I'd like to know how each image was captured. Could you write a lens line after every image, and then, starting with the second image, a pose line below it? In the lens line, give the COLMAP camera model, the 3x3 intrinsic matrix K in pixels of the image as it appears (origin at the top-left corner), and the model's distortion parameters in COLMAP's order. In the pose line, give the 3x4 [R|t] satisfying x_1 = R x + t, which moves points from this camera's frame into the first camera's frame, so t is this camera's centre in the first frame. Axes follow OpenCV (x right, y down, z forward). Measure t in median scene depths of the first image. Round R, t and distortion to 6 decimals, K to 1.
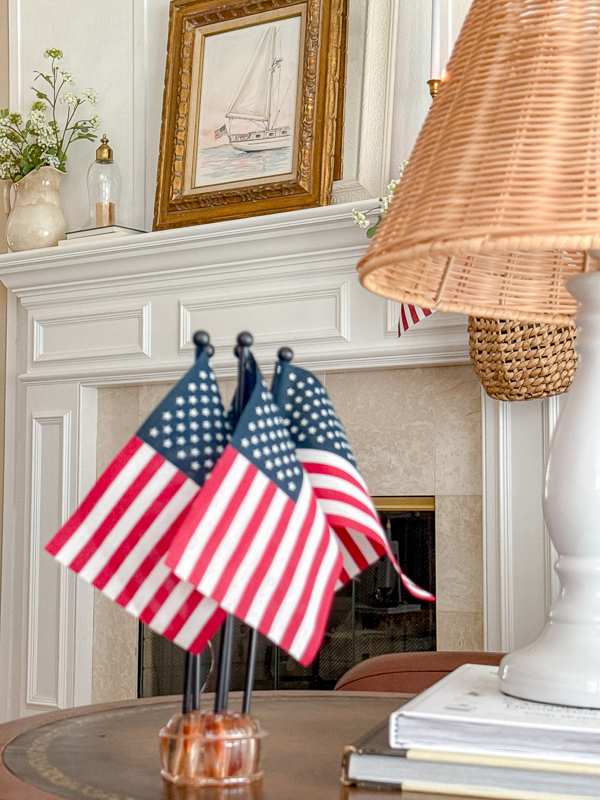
lens RADIAL K [[1417.5, 0, 300.0], [0, 1417.5, 400.0], [0, 0, 1]] dist [0.153446, -0.004026]
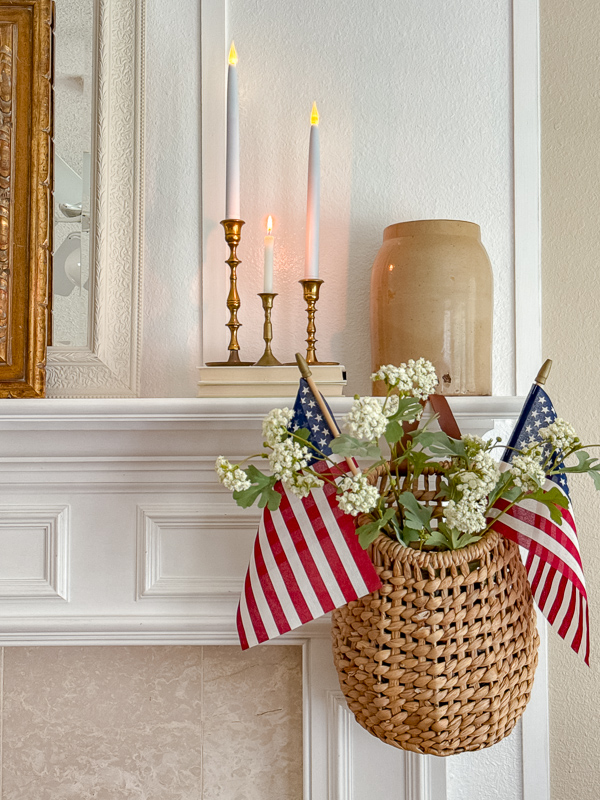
lens RADIAL K [[1129.2, 0, 300.0], [0, 1129.2, 400.0], [0, 0, 1]] dist [0.200901, -0.405195]
pose [[0.823848, 0.016780, 0.566563, -0.168667], [-0.037562, 0.998981, 0.025032, -0.145905], [-0.565565, -0.041904, 0.823638, 0.514341]]
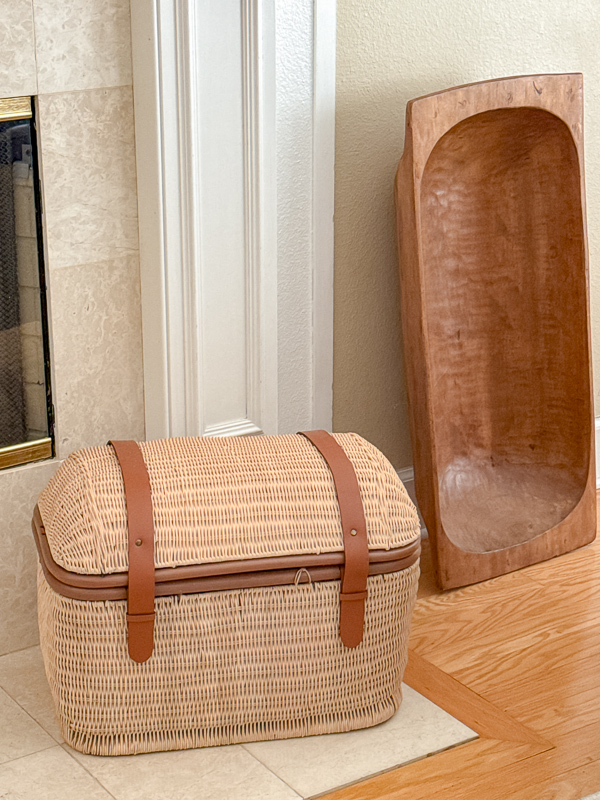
lens RADIAL K [[1716.2, 0, 300.0], [0, 1716.2, 400.0], [0, 0, 1]] dist [0.114719, 0.074257]
pose [[0.338741, -0.317805, 0.885582, -0.559314], [-0.071444, 0.929822, 0.361009, -0.087264], [-0.938163, -0.185558, 0.292263, 0.614427]]
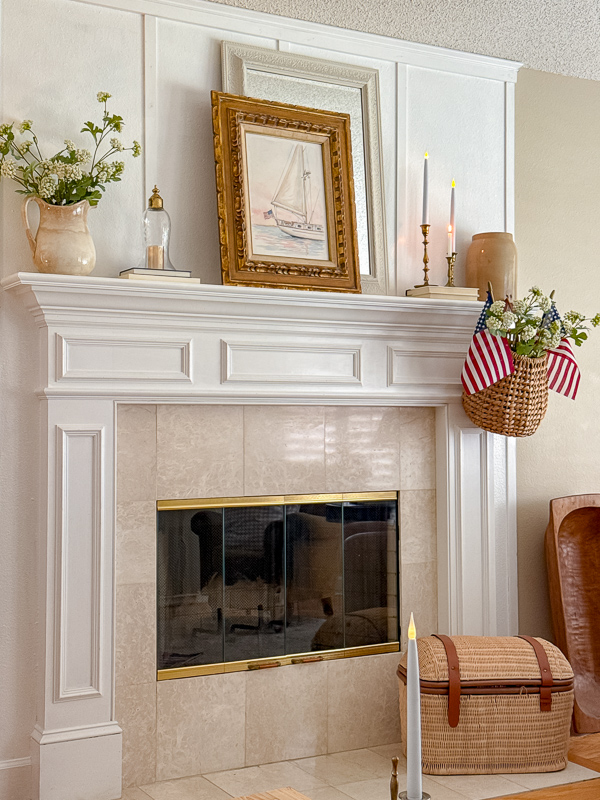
lens RADIAL K [[1120.9, 0, 300.0], [0, 1120.9, 400.0], [0, 0, 1]] dist [0.189318, -0.373133]
pose [[0.418528, 0.017512, 0.908035, -1.016434], [-0.065311, 0.997806, 0.010860, -0.035493], [-0.905853, -0.063850, 0.418753, 0.566224]]
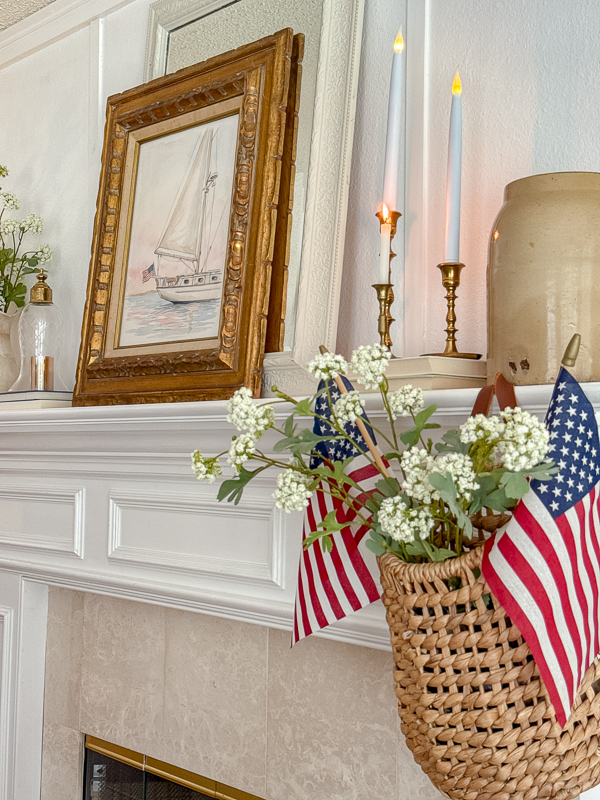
lens RADIAL K [[1120.9, 0, 300.0], [0, 1120.9, 400.0], [0, 0, 1]] dist [0.189318, -0.373133]
pose [[0.975303, 0.000423, -0.220871, 0.159134], [0.004903, 0.999710, 0.023565, -0.142649], [0.220817, -0.024066, 0.975018, 0.466845]]
